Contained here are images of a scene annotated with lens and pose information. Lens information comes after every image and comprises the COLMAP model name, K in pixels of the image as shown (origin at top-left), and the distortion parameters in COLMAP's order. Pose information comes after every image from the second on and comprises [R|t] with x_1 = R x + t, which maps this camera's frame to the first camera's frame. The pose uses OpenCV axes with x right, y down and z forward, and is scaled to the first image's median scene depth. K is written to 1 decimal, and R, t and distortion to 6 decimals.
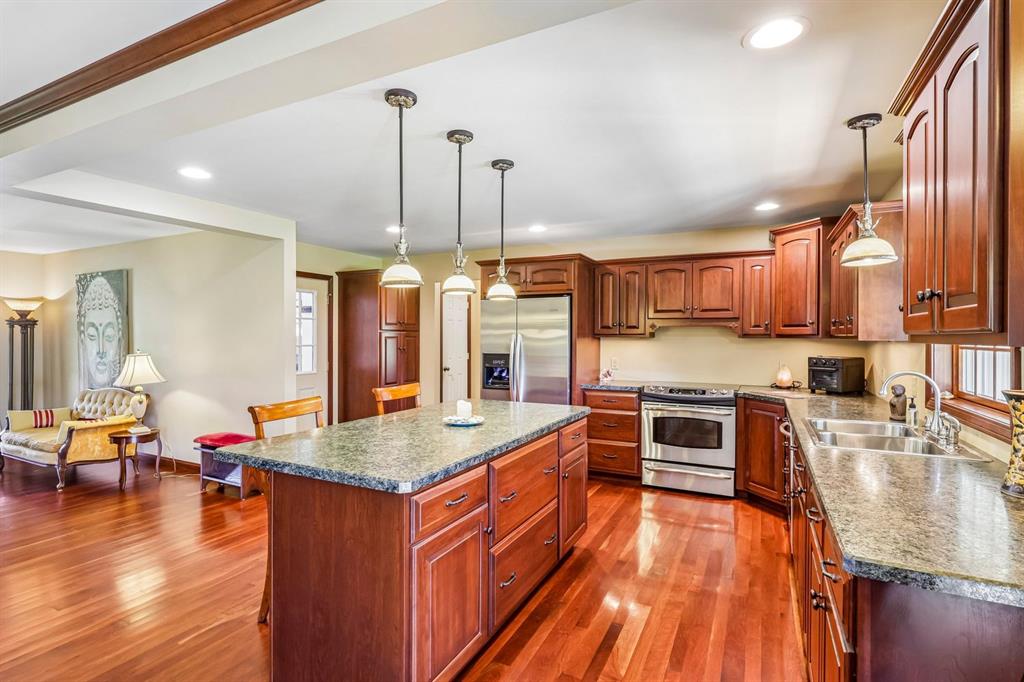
lens RADIAL K [[491.8, 0, 510.9], [0, 491.8, 340.9], [0, 0, 1]] dist [0.001440, 0.000401]
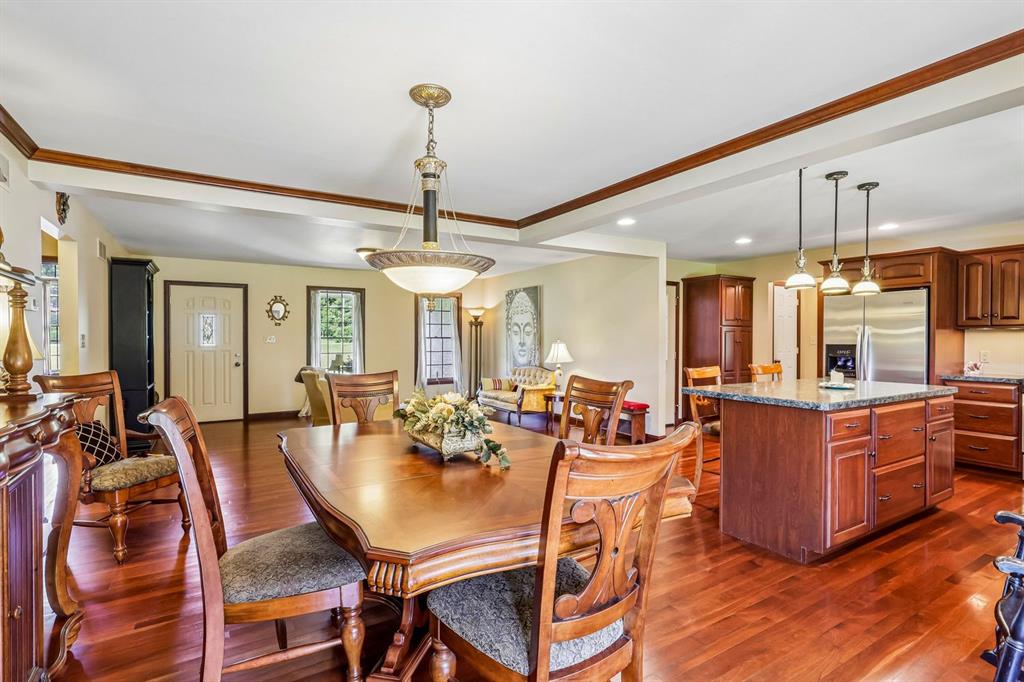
lens RADIAL K [[491.8, 0, 528.7], [0, 491.8, 341.9], [0, 0, 1]] dist [0.001440, 0.000401]
pose [[0.861376, 0.004388, -0.507949, -0.077685], [-0.005806, 0.999982, -0.001208, 0.027337], [0.507935, 0.003990, 0.861386, -0.323634]]
